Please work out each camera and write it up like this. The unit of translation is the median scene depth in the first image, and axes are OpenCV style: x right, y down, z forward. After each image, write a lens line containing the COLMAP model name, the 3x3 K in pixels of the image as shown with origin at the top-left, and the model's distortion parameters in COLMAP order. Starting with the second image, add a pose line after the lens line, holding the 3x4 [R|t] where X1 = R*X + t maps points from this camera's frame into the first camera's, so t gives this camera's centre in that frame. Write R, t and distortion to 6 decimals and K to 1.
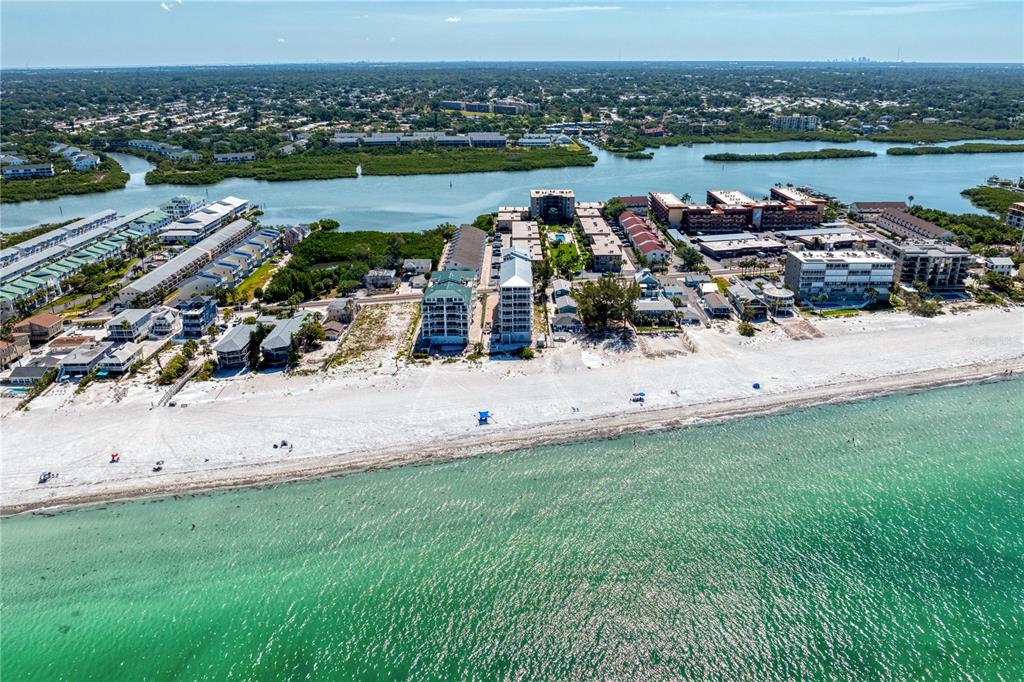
lens RADIAL K [[714.3, 0, 510.7], [0, 714.3, 336.9], [0, 0, 1]] dist [-0.033921, -0.001630]
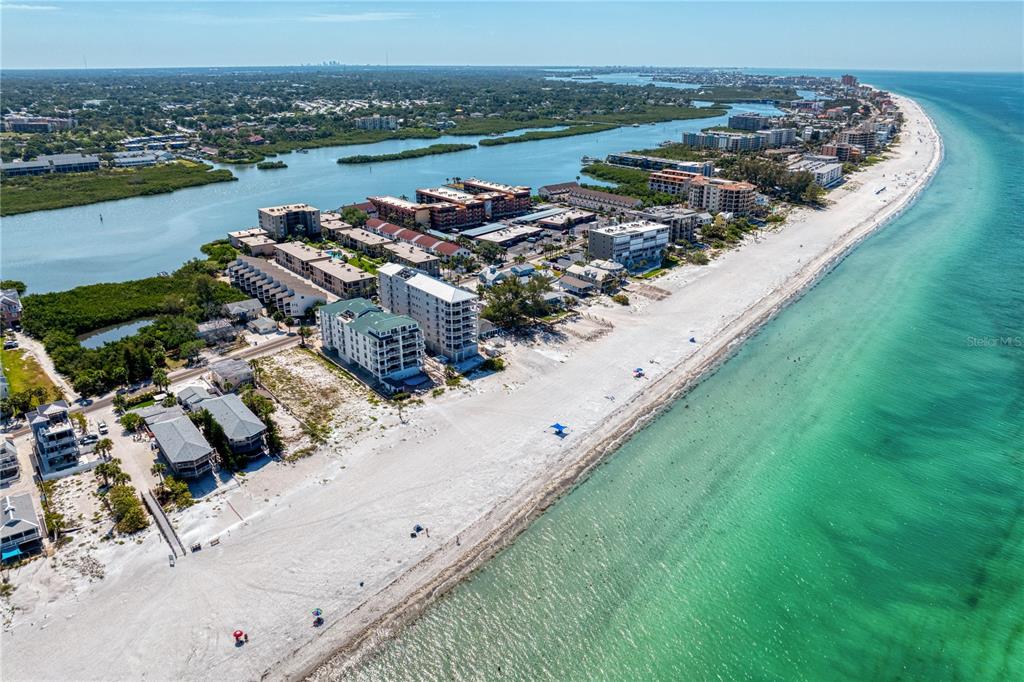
lens RADIAL K [[714.3, 0, 519.6], [0, 714.3, 340.8], [0, 0, 1]] dist [-0.033921, -0.001630]
pose [[0.776679, -0.221750, 0.589573, -0.435885], [0.222787, 0.972192, 0.072169, -0.060155], [-0.589182, 0.075297, 0.804485, 0.173565]]
